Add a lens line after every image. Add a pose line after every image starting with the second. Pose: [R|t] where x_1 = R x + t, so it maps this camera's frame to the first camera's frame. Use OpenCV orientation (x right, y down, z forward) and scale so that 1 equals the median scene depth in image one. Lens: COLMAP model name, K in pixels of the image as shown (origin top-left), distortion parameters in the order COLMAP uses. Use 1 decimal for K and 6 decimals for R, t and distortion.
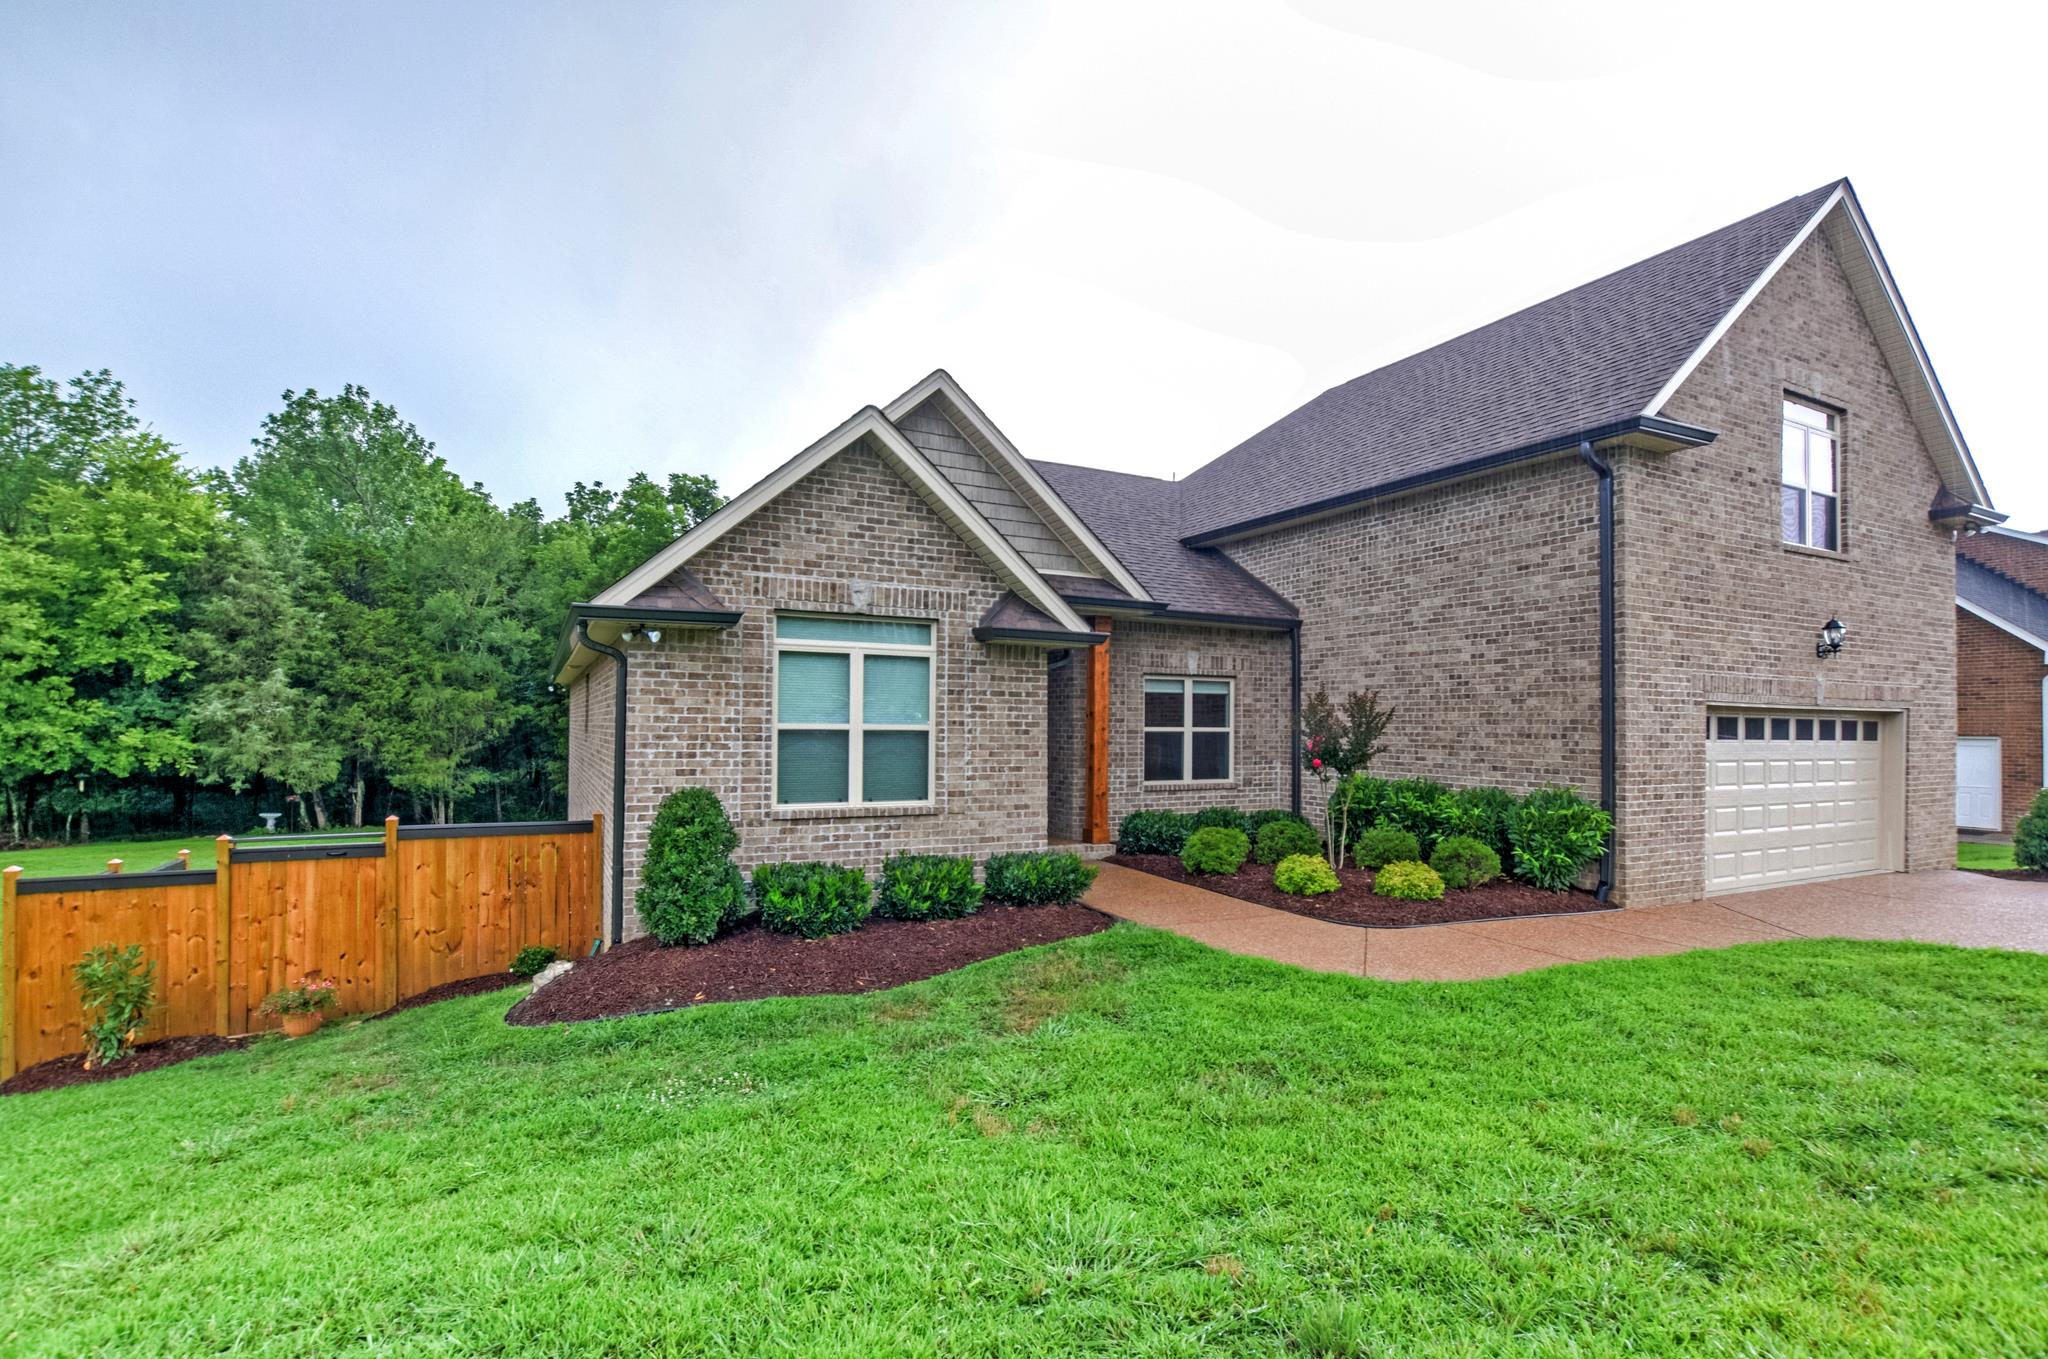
lens RADIAL K [[913.4, 0, 954.8], [0, 913.4, 725.0], [0, 0, 1]] dist [-0.016881, -0.000202]
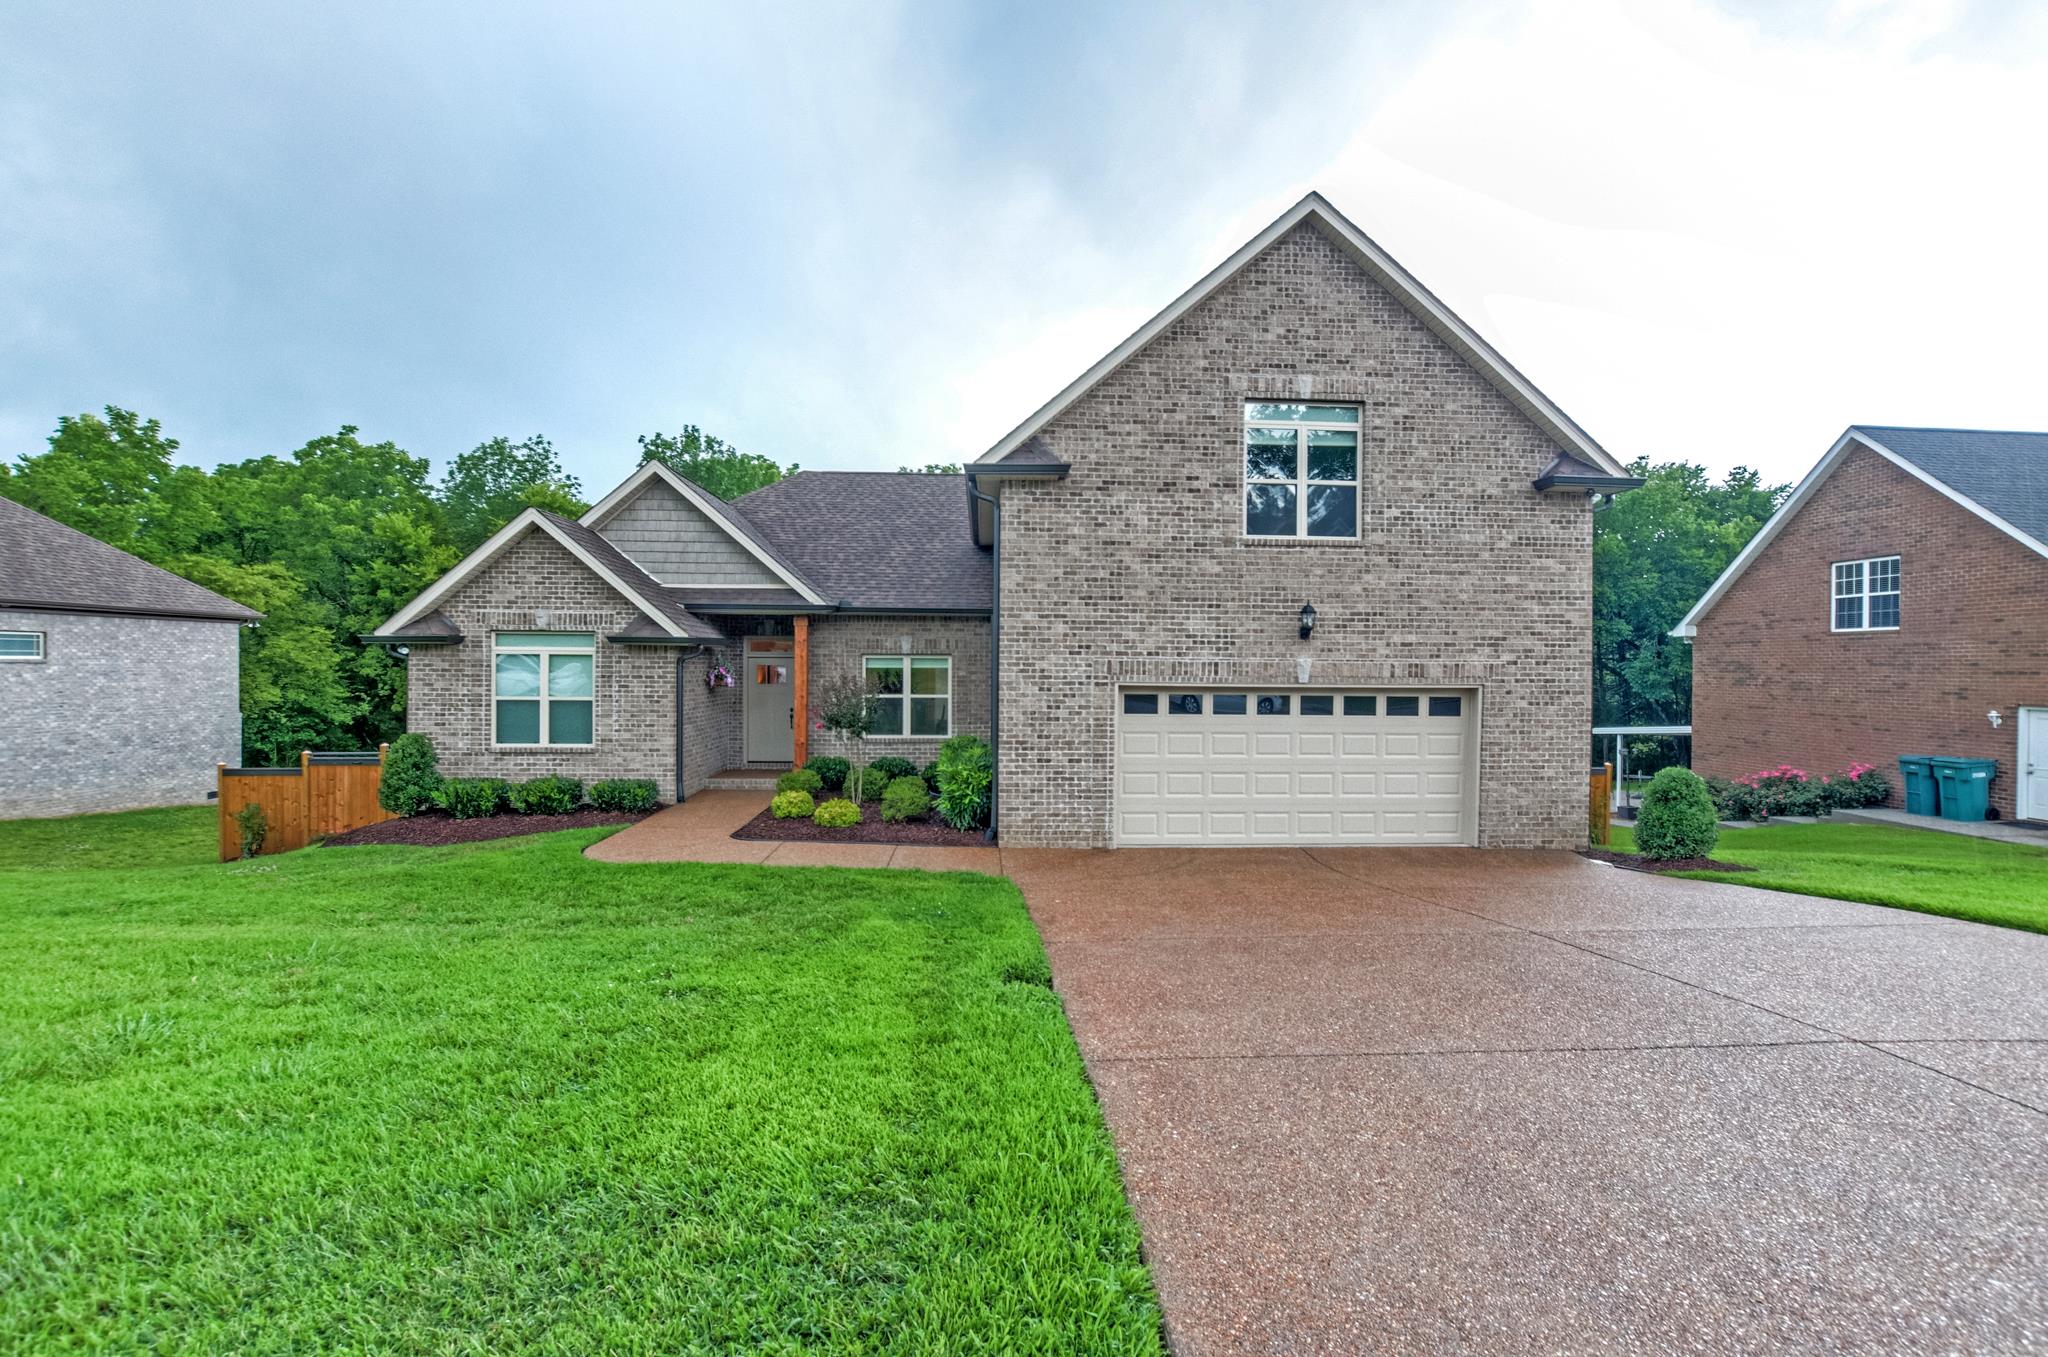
lens RADIAL K [[913.4, 0, 1035.0], [0, 913.4, 664.8], [0, 0, 1]] dist [-0.016881, -0.000202]
pose [[0.919963, -0.003306, -0.391991, 1.285970], [0.002166, 0.999992, -0.003350, -0.048473], [0.391999, 0.002233, 0.919963, -0.156732]]
